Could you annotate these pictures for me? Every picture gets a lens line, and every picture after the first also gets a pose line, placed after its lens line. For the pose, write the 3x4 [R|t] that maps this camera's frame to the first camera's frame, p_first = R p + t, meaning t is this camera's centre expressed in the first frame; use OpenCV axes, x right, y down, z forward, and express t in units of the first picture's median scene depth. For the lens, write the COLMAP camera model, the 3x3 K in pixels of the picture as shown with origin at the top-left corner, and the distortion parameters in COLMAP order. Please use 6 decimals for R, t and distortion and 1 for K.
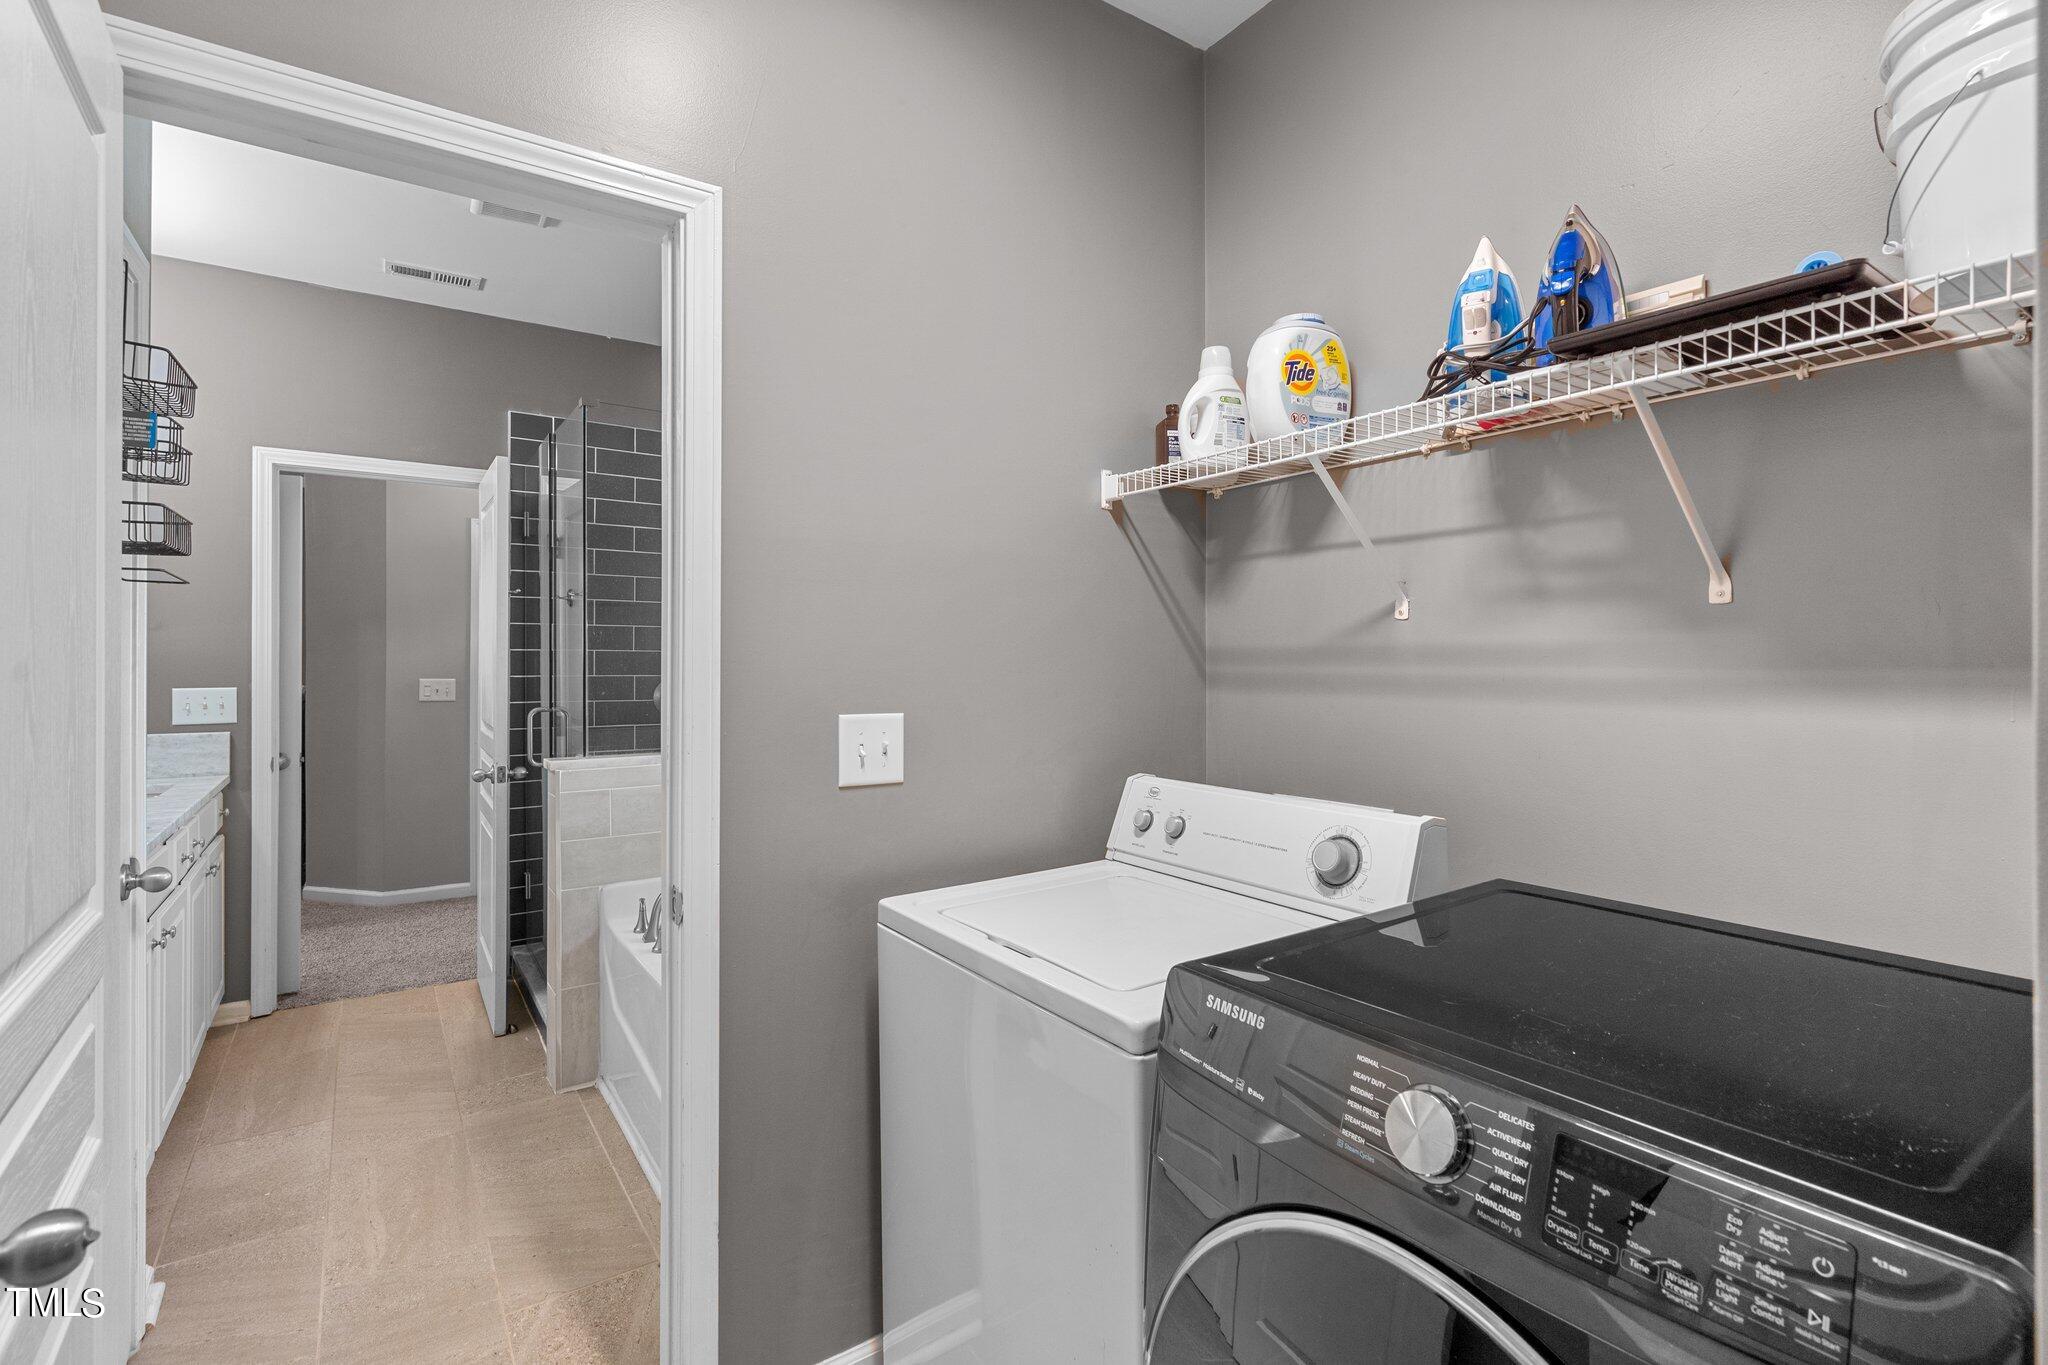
lens RADIAL K [[948.8, 0, 1024.4], [0, 948.8, 652.6], [0, 0, 1]] dist [0.001241, -0.000004]
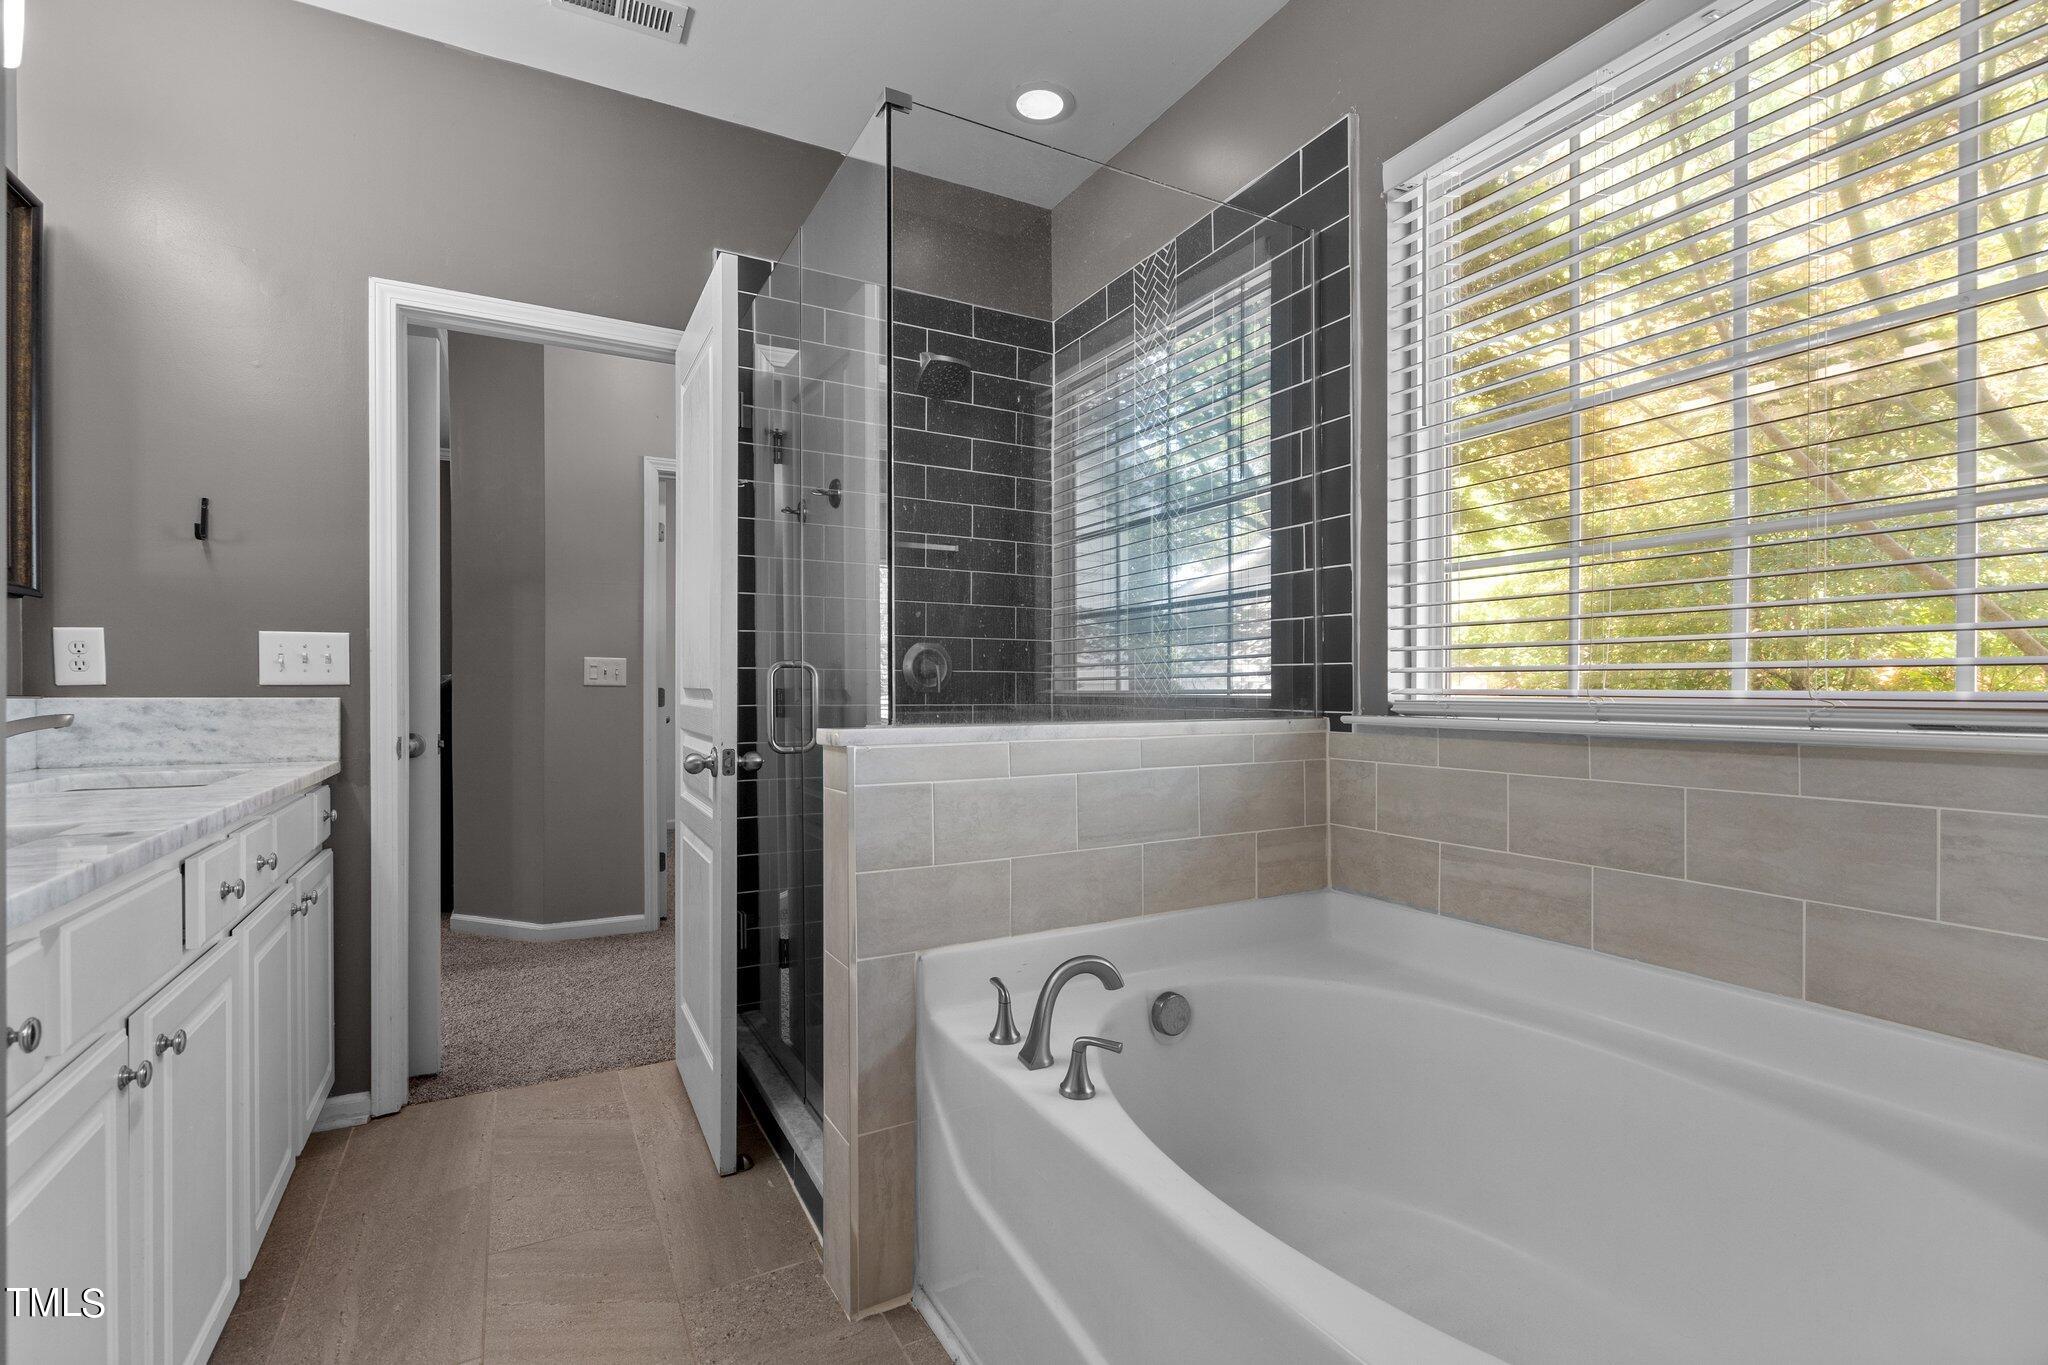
lens RADIAL K [[939.0, 0, 1023.0], [0, 939.0, 690.9], [0, 0, 1]] dist [0.000028, 0.000099]
pose [[0.993923, 0.000979, -0.110077, -0.278285], [-0.000062, 0.999965, 0.008336, 0.073192], [0.110081, -0.008279, 0.993888, 0.387889]]
